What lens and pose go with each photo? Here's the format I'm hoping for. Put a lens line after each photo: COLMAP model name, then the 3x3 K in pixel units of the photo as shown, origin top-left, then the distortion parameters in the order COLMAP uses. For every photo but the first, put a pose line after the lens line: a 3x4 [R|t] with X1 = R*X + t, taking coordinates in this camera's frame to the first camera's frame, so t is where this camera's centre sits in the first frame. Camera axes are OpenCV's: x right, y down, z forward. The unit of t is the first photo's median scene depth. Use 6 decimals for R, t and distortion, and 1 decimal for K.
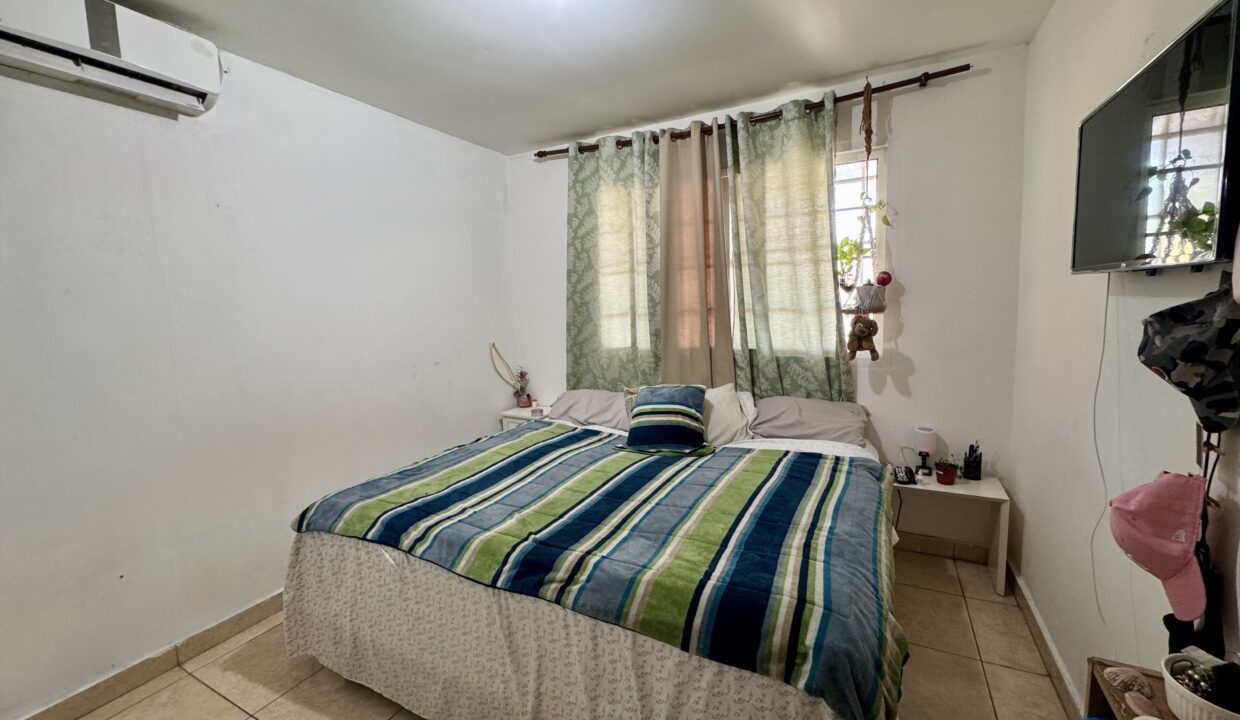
lens RADIAL K [[493.3, 0, 619.9], [0, 493.3, 358.5], [0, 0, 1]] dist [-0.001653, 0.000175]
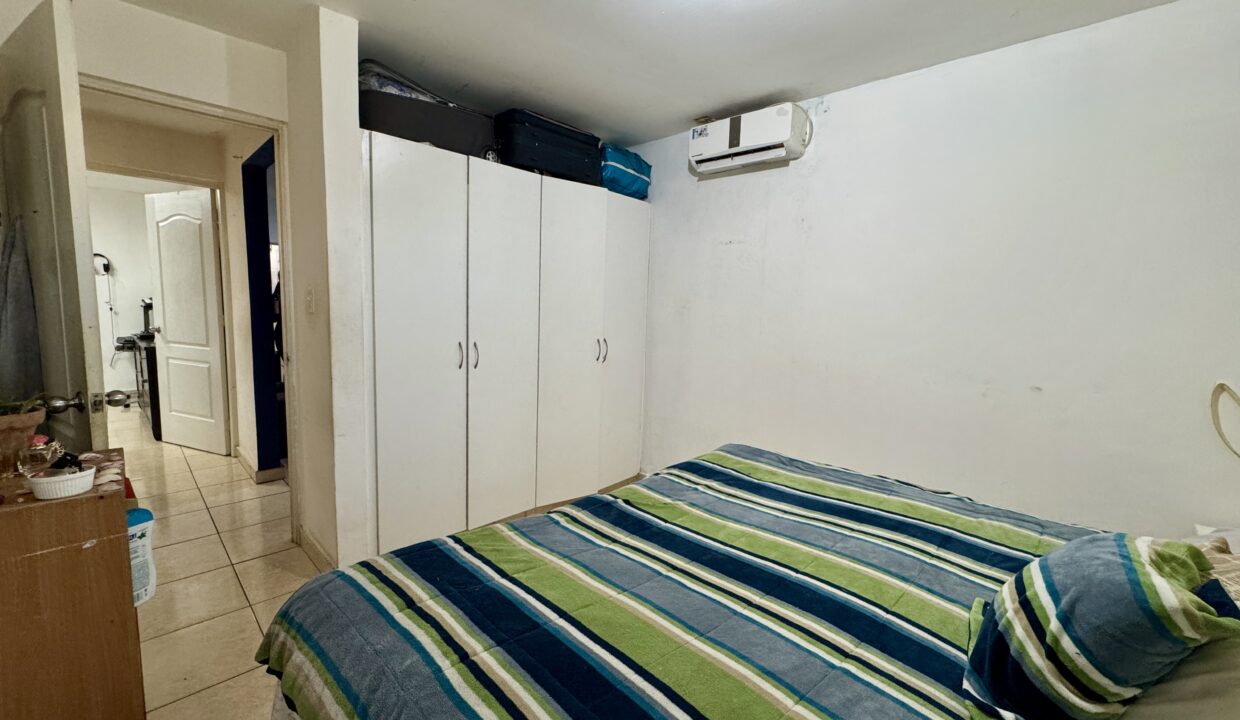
lens RADIAL K [[493.3, 0, 618.6], [0, 493.3, 358.3], [0, 0, 1]] dist [-0.001653, 0.000175]
pose [[-0.285002, 0.128335, -0.949897, 0.604291], [-0.126942, 0.977214, 0.170113, -0.102767], [0.950084, 0.169064, -0.262217, 0.885122]]
